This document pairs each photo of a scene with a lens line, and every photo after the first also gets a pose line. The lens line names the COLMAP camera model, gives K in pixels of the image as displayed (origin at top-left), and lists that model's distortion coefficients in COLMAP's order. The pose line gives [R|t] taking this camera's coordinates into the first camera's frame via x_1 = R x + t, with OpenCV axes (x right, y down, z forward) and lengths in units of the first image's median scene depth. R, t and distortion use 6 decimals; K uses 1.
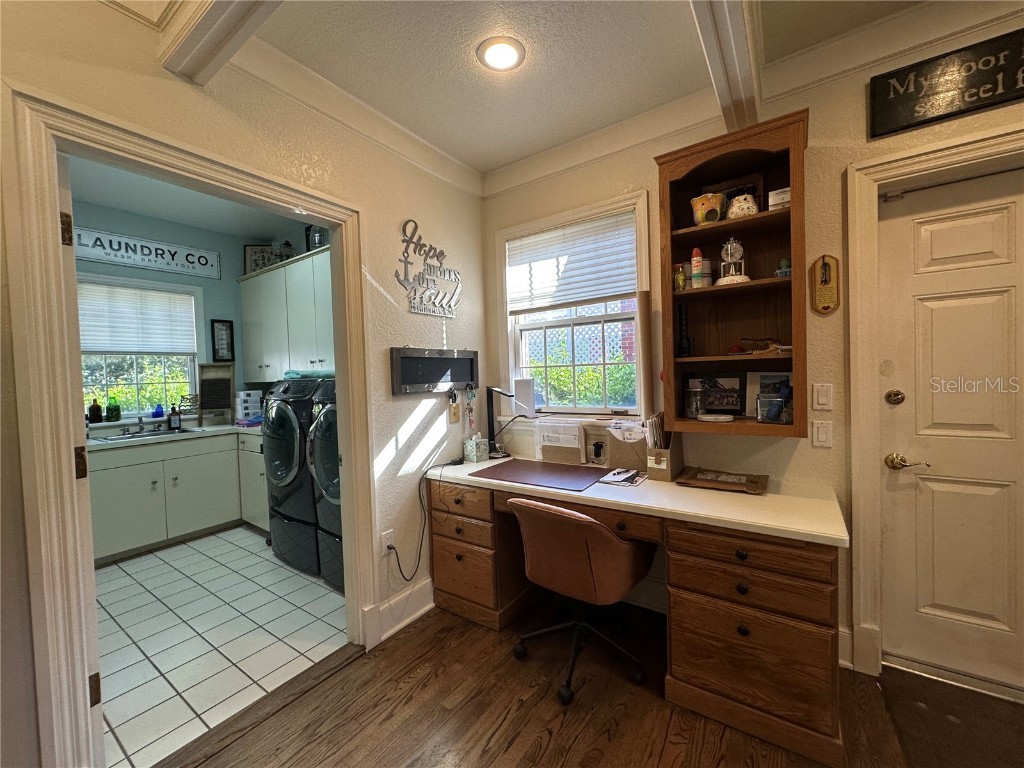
lens RADIAL K [[410.6, 0, 512.0], [0, 410.6, 384.0], [0, 0, 1]] dist [-0.000266, 0.000218]
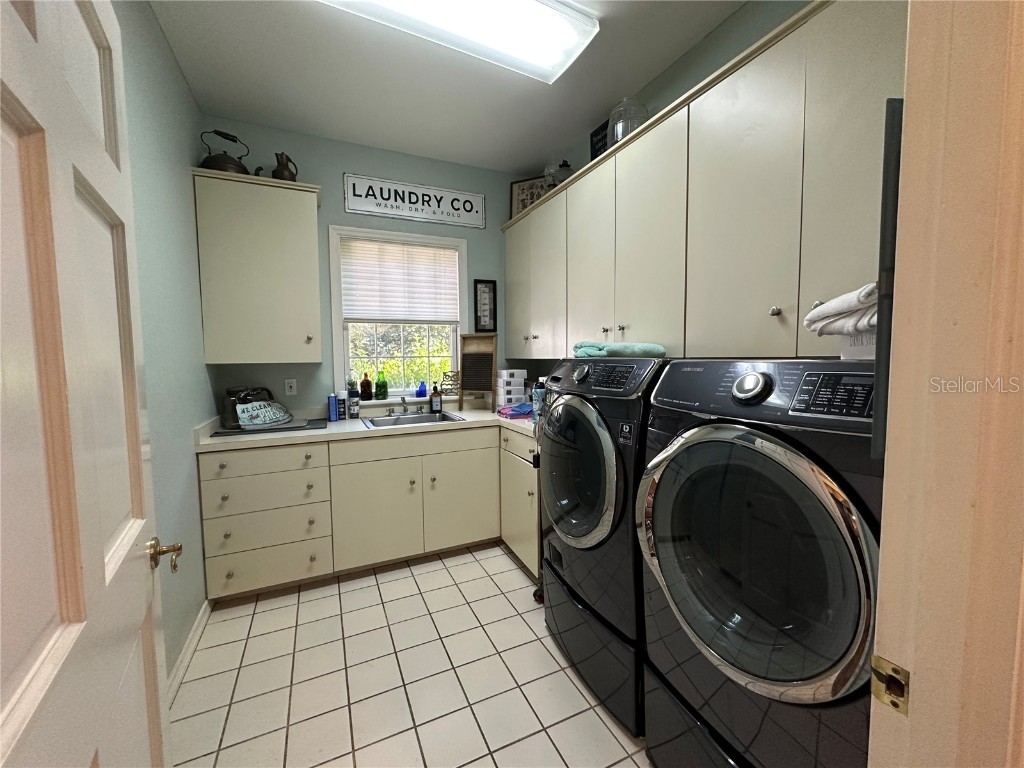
lens RADIAL K [[410.6, 0, 512.0], [0, 410.6, 384.0], [0, 0, 1]] dist [-0.000266, 0.000218]
pose [[0.864216, 0.059702, -0.499566, -0.440415], [-0.031854, 0.997435, 0.064096, -0.010522], [0.502111, -0.039479, 0.863902, 0.576171]]
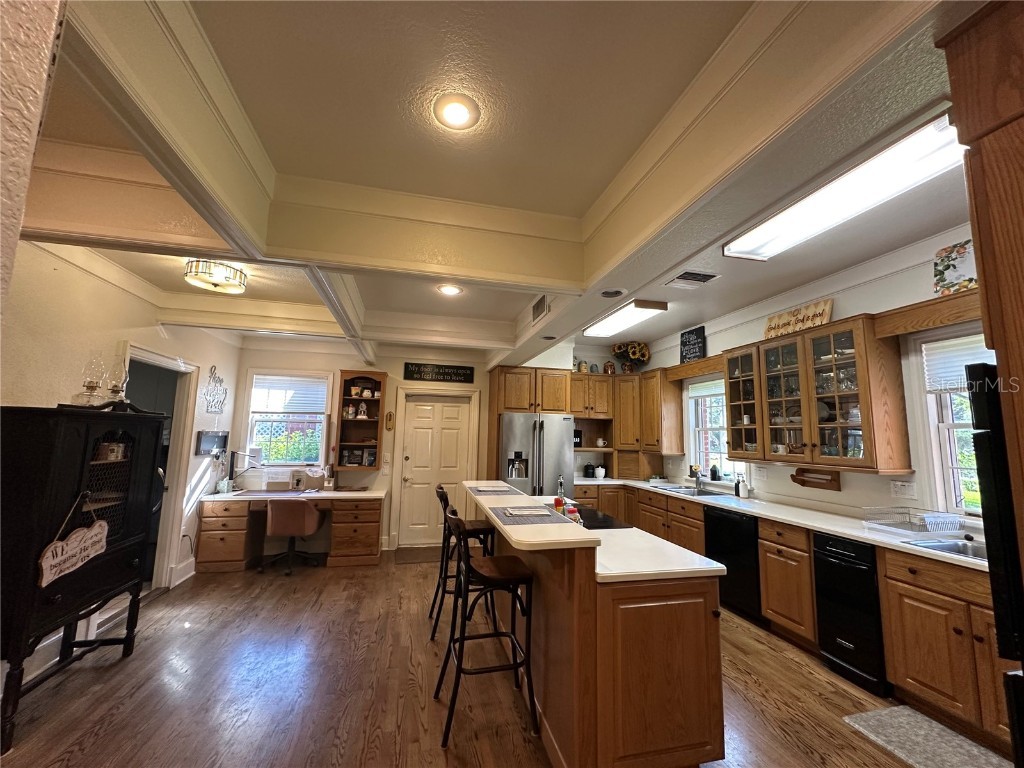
lens RADIAL K [[410.6, 0, 512.0], [0, 410.6, 384.0], [0, 0, 1]] dist [-0.000266, 0.000218]
pose [[0.668021, 0.139946, 0.730865, -0.706906], [-0.024517, 0.985763, -0.166345, -0.018942], [-0.743739, 0.093204, 0.661941, -1.346993]]
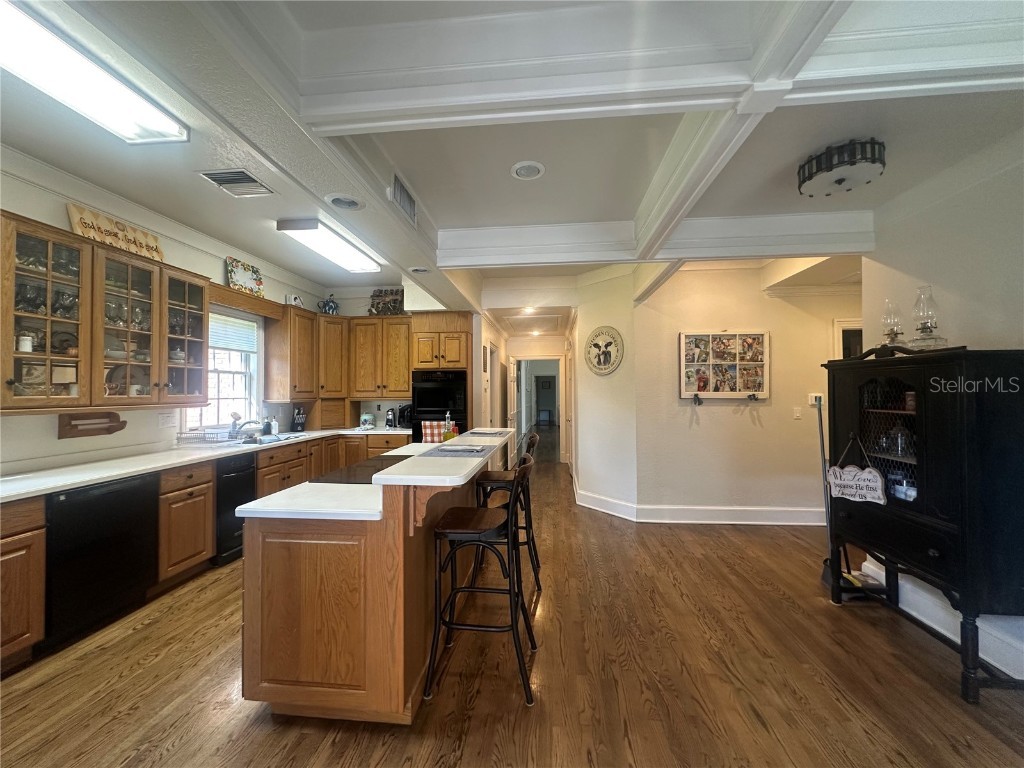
lens RADIAL K [[410.6, 0, 512.0], [0, 410.6, 384.0], [0, 0, 1]] dist [-0.000266, 0.000218]
pose [[-0.873770, 0.031008, -0.485351, 0.673178], [0.021684, 0.999457, 0.024816, -0.082364], [0.485857, 0.011159, -0.873967, 0.577395]]
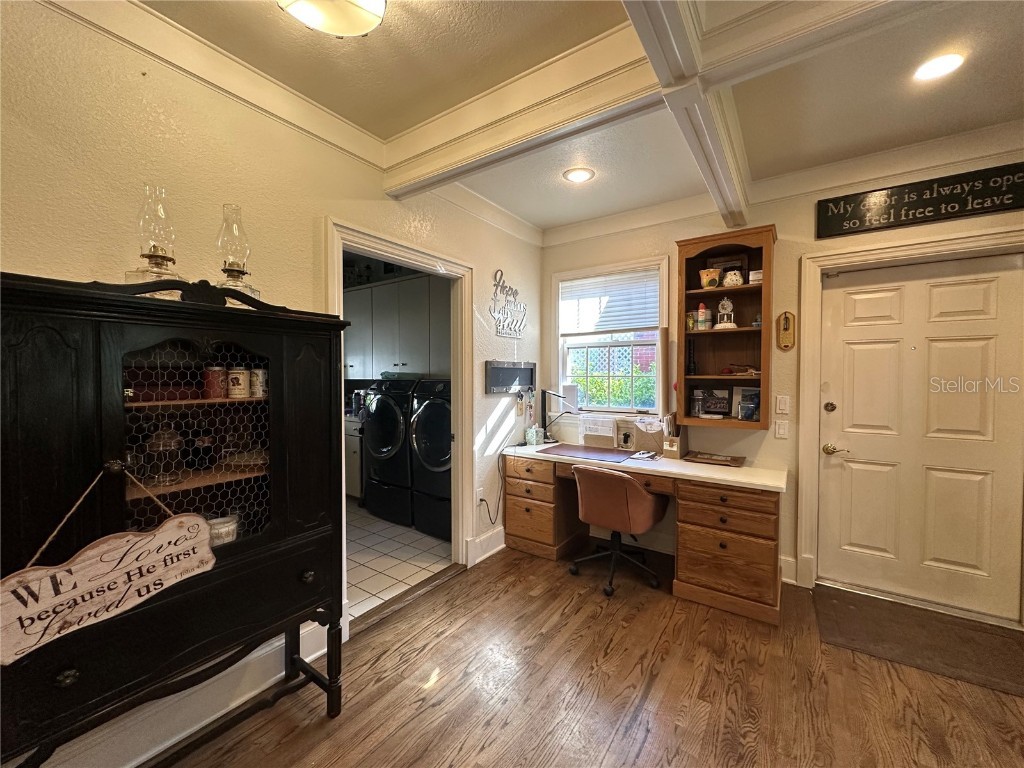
lens RADIAL K [[410.6, 0, 512.0], [0, 410.6, 384.0], [0, 0, 1]] dist [-0.000266, 0.000218]
pose [[0.999457, 0.032825, -0.002732, -0.182798], [-0.032830, 0.999459, -0.002025, -0.007426], [0.002664, 0.002113, 0.999994, -0.397243]]
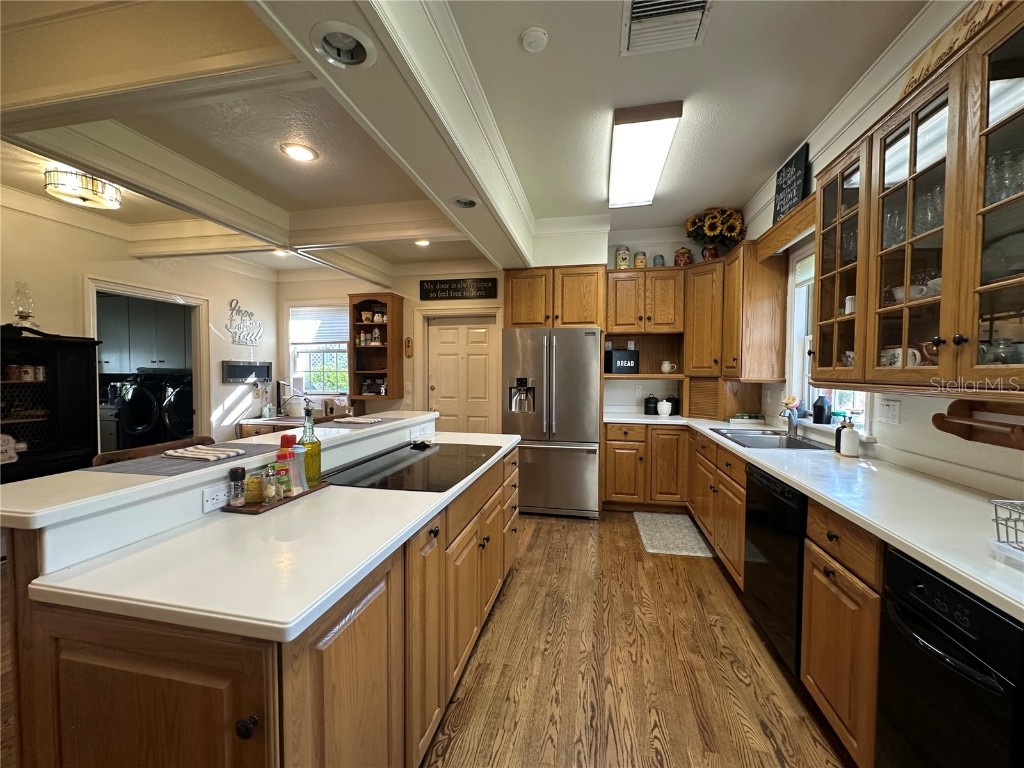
lens RADIAL K [[410.6, 0, 512.0], [0, 410.6, 384.0], [0, 0, 1]] dist [-0.000266, 0.000218]
pose [[0.921677, 0.025279, 0.387133, 0.251099], [-0.025022, 0.999671, -0.005704, 0.006339], [-0.387150, -0.004430, 0.922006, -1.444460]]
